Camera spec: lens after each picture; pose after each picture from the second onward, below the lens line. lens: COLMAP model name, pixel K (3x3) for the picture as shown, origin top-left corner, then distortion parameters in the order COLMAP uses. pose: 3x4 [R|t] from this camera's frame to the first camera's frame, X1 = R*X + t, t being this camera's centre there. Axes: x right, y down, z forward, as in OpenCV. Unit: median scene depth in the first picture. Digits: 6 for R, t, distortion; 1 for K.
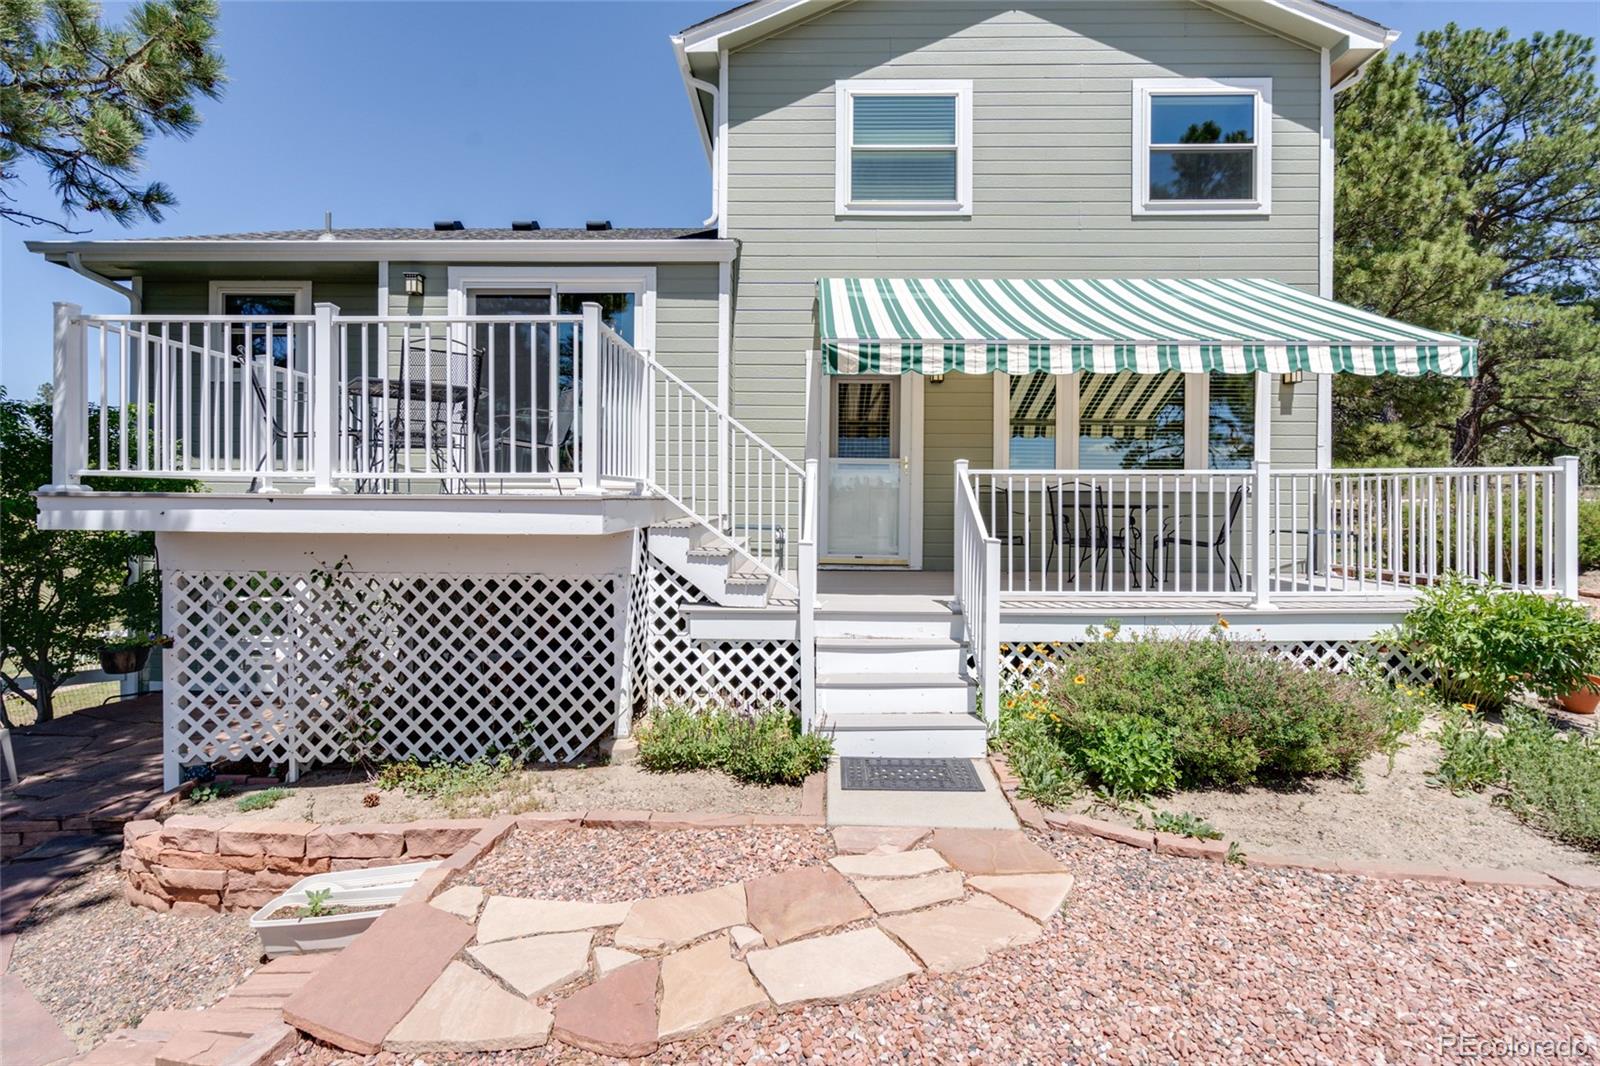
lens RADIAL K [[726.3, 0, 799.0], [0, 726.3, 522.7], [0, 0, 1]] dist [-0.002097, -0.000021]
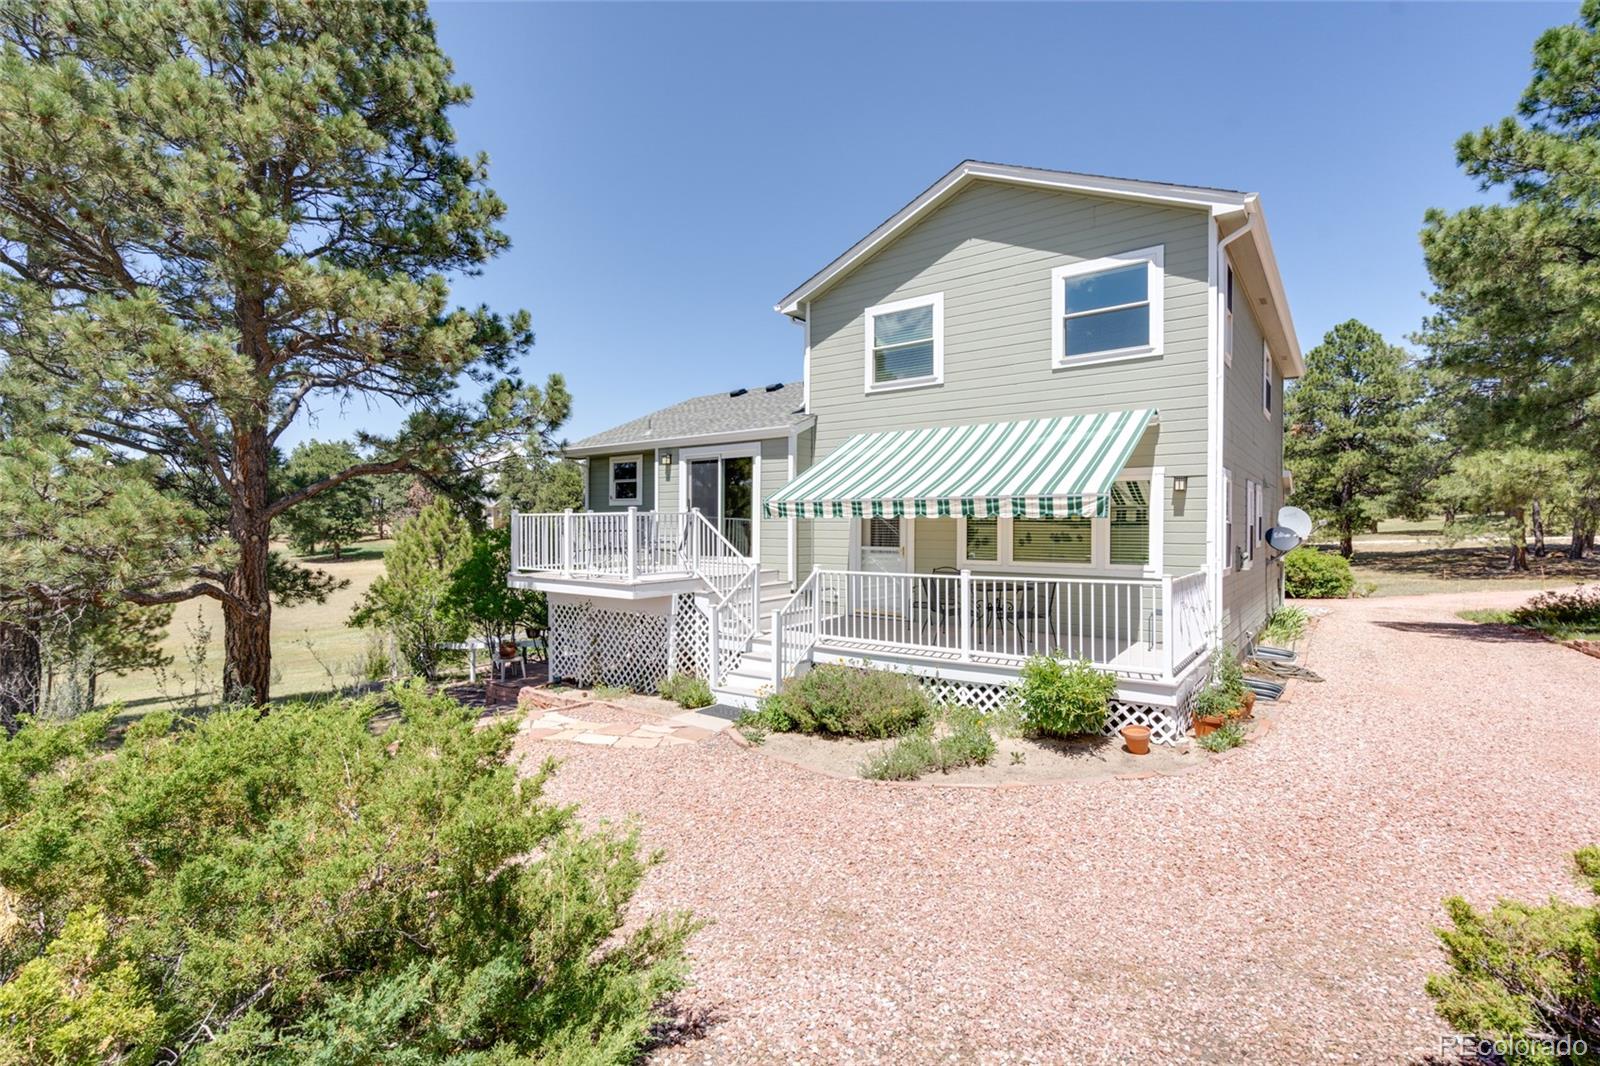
lens RADIAL K [[735.1, 0, 802.5], [0, 735.1, 544.1], [0, 0, 1]] dist [-0.001312, 0.000535]
pose [[0.805024, 0.010224, -0.593154, 0.903084], [-0.009797, 0.999944, 0.003940, -0.100771], [0.593161, 0.002639, 0.805079, -0.374515]]
